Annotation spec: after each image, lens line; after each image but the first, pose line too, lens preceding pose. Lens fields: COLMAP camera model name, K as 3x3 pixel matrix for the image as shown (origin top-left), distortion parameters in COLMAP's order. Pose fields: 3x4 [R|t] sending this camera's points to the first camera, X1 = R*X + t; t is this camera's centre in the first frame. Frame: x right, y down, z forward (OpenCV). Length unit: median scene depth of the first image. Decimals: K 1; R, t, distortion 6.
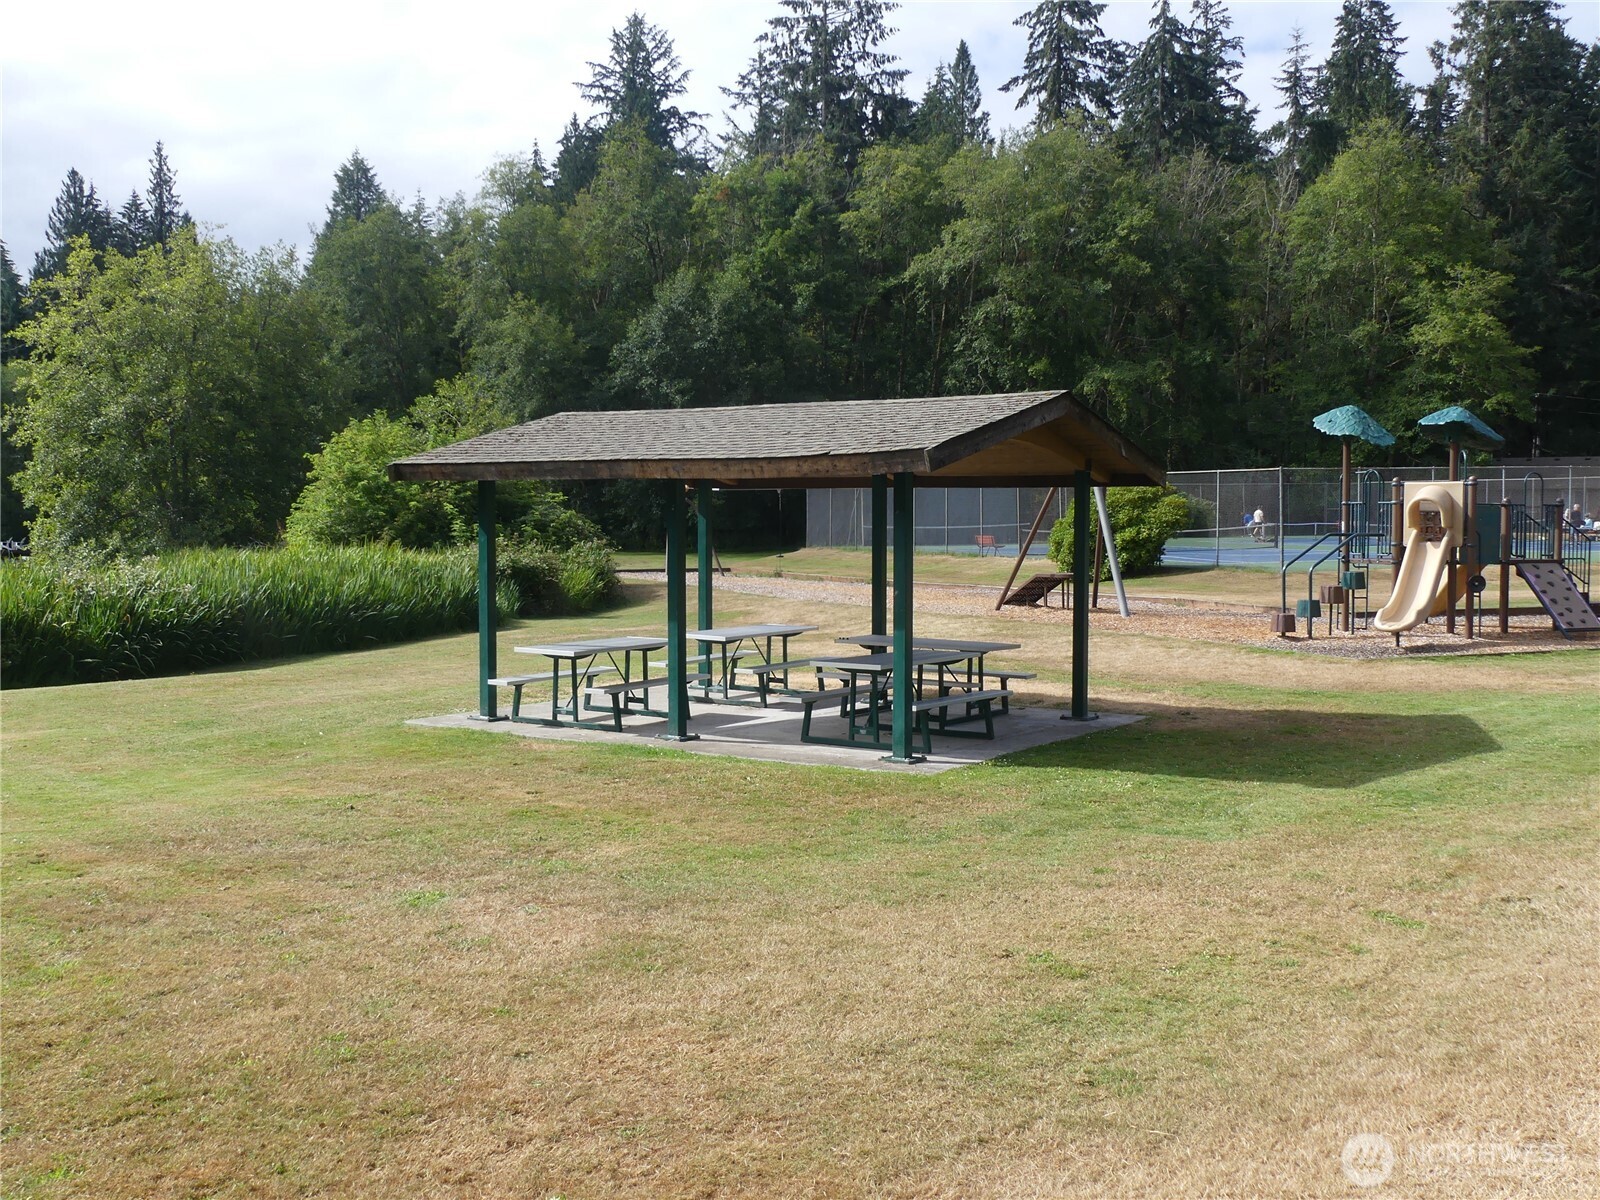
lens RADIAL K [[1591.2, 0, 812.2], [0, 1591.2, 591.0], [0, 0, 1]] dist [0.004607, 0.000000]
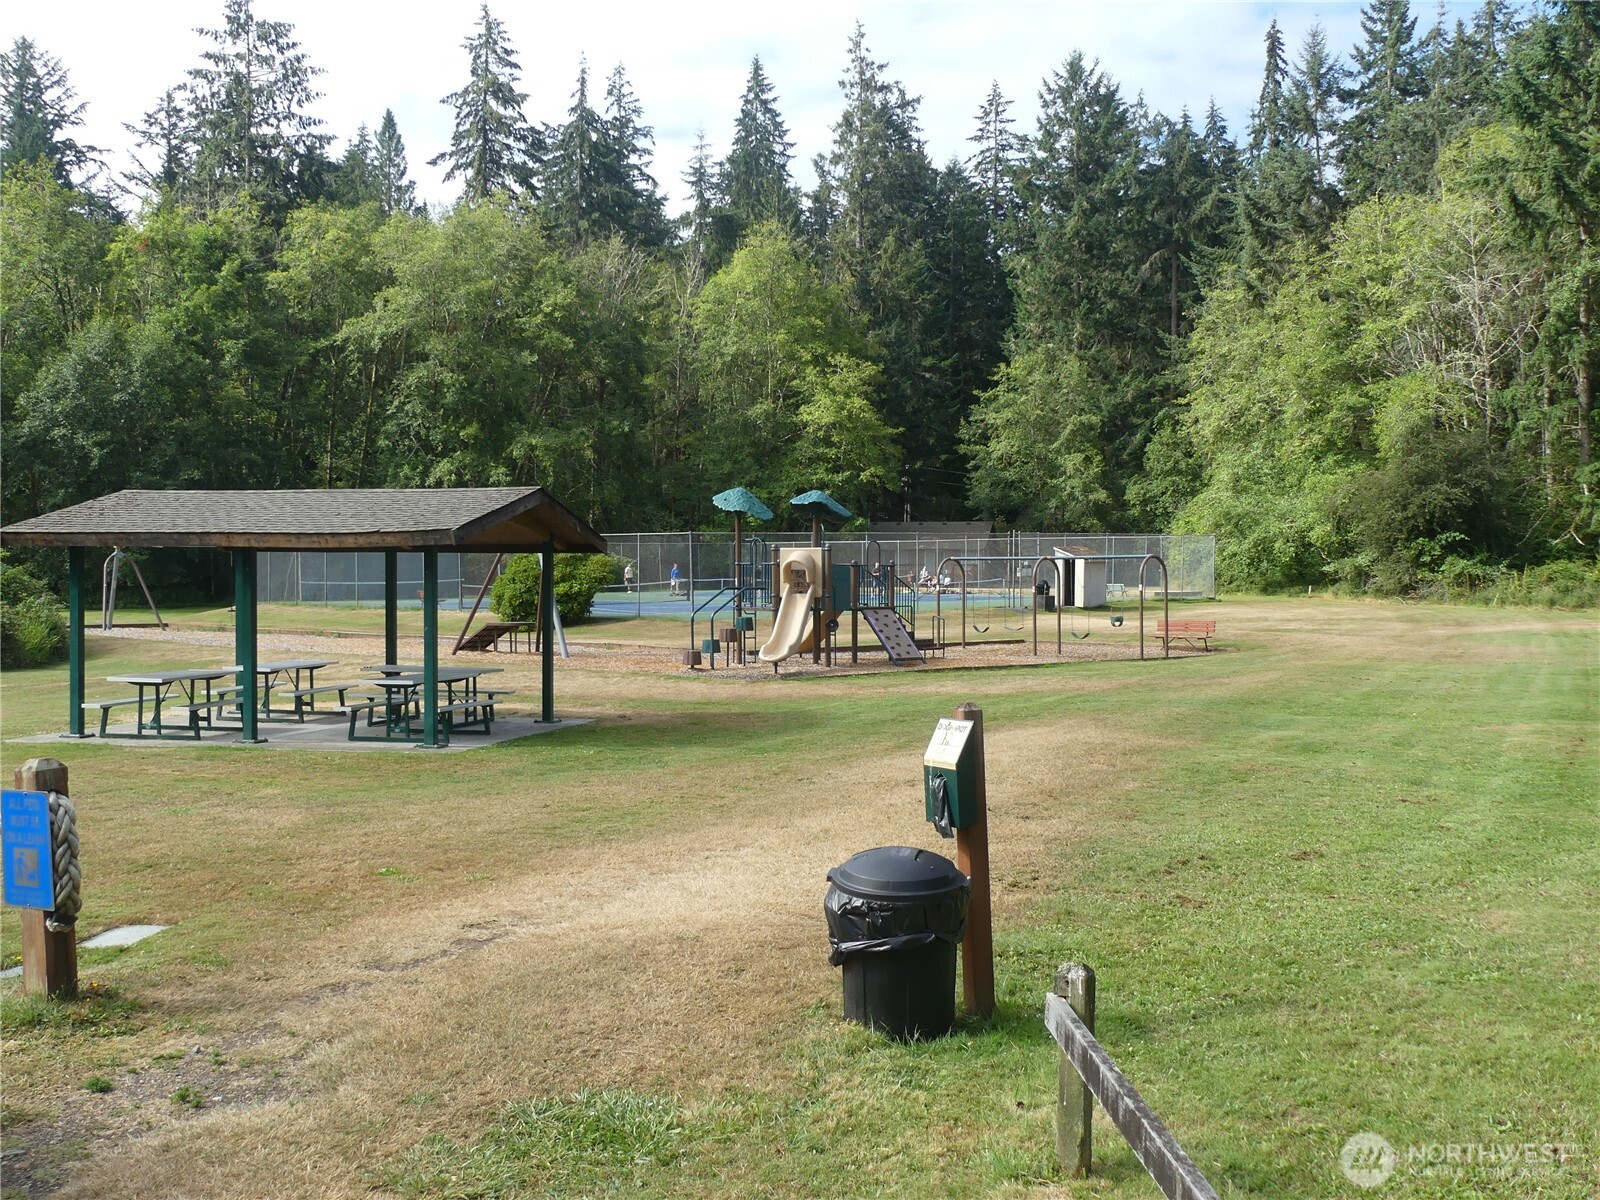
lens RADIAL K [[1591.2, 0, 802.5], [0, 1591.2, 611.5], [0, 0, 1]] dist [0.004607, 0.000000]
pose [[0.937968, -0.006963, 0.346651, -0.017633], [0.014619, 0.999703, -0.019476, 0.002584], [-0.346412, 0.023335, 0.937792, -0.063770]]
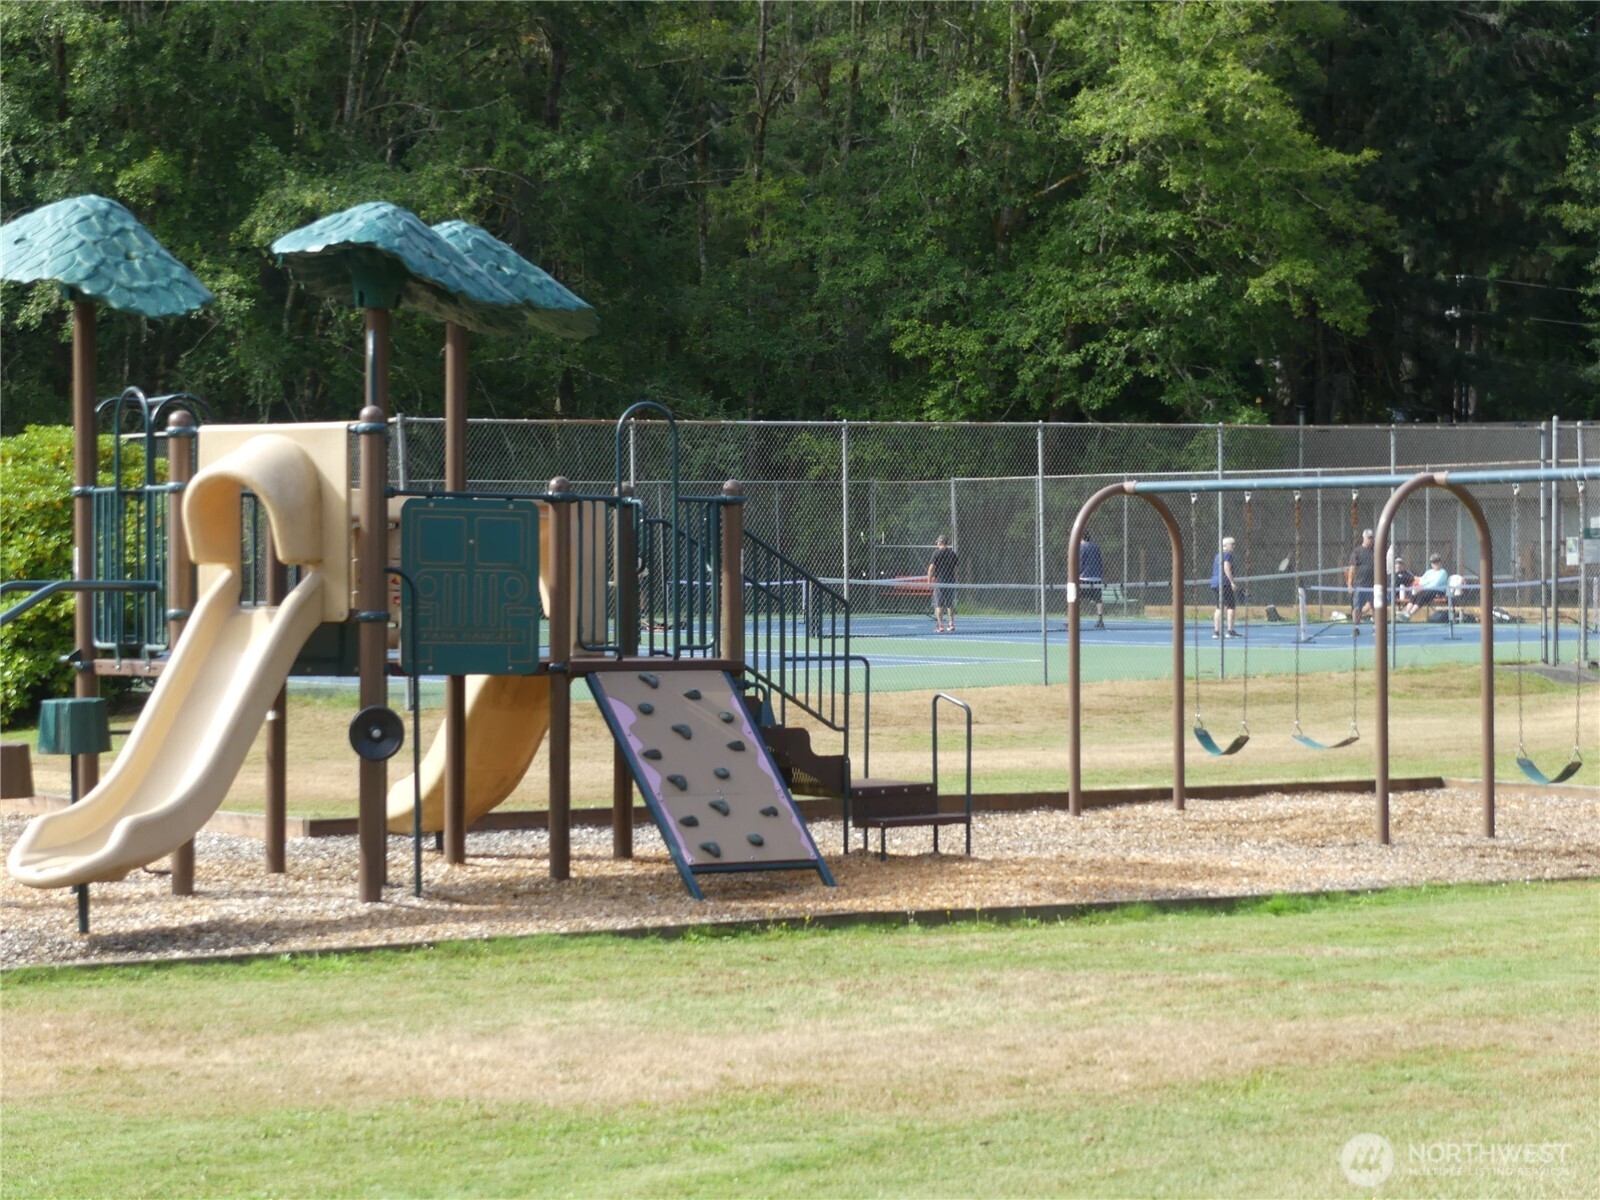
lens RADIAL K [[3936.3, 0, 791.5], [0, 3936.3, 605.0], [0, 0, 1]] dist [-0.014170, 0.000000]
pose [[0.976175, -0.001802, 0.216979, 0.090398], [0.010449, 0.999196, -0.038709, 0.000369], [-0.216735, 0.040054, 0.975408, 0.052899]]
